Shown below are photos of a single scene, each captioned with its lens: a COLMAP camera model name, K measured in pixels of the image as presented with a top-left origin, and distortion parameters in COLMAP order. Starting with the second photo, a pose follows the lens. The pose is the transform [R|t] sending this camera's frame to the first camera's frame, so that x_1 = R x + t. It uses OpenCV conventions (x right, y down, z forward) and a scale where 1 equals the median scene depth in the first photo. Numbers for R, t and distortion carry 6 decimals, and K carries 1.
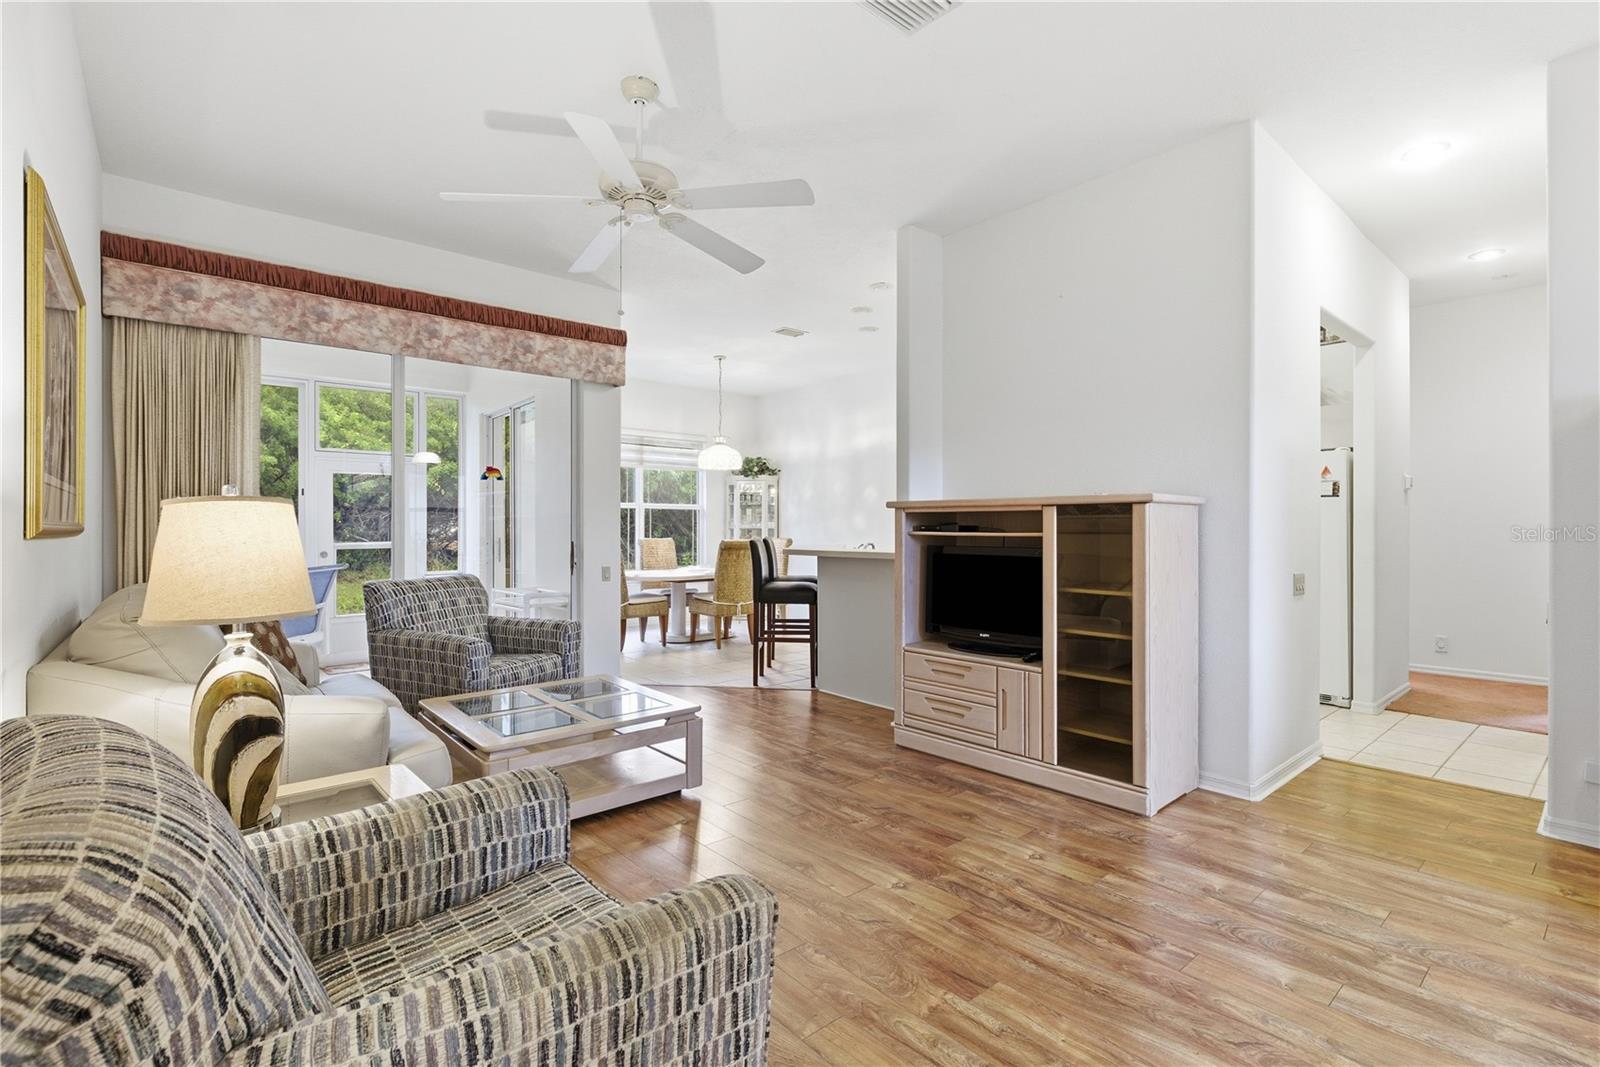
lens RADIAL K [[732.2, 0, 805.5], [0, 732.2, 534.1], [0, 0, 1]] dist [-0.005995, 0.001970]
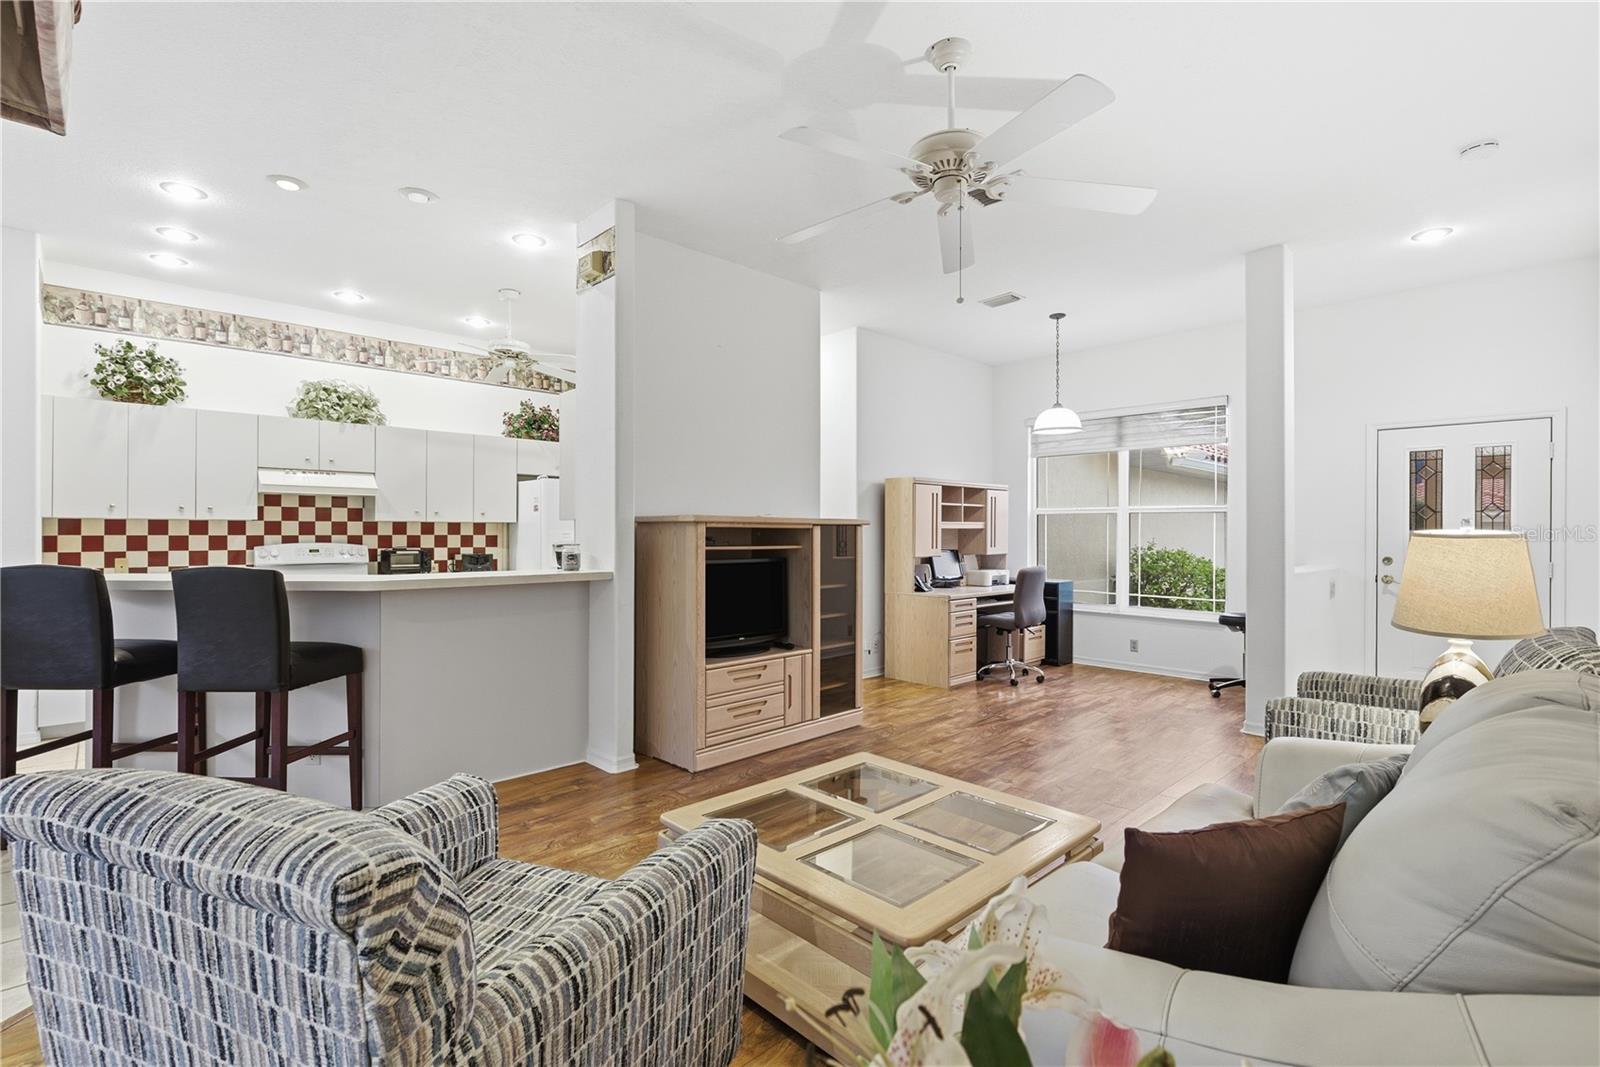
lens RADIAL K [[732.2, 0, 792.7], [0, 732.2, 530.0], [0, 0, 1]] dist [-0.005995, 0.001970]
pose [[-0.050374, 0.000011, 0.998730, -1.073411], [0.005528, 0.999985, 0.000268, -0.032932], [-0.998715, 0.005534, -0.050373, 1.197824]]
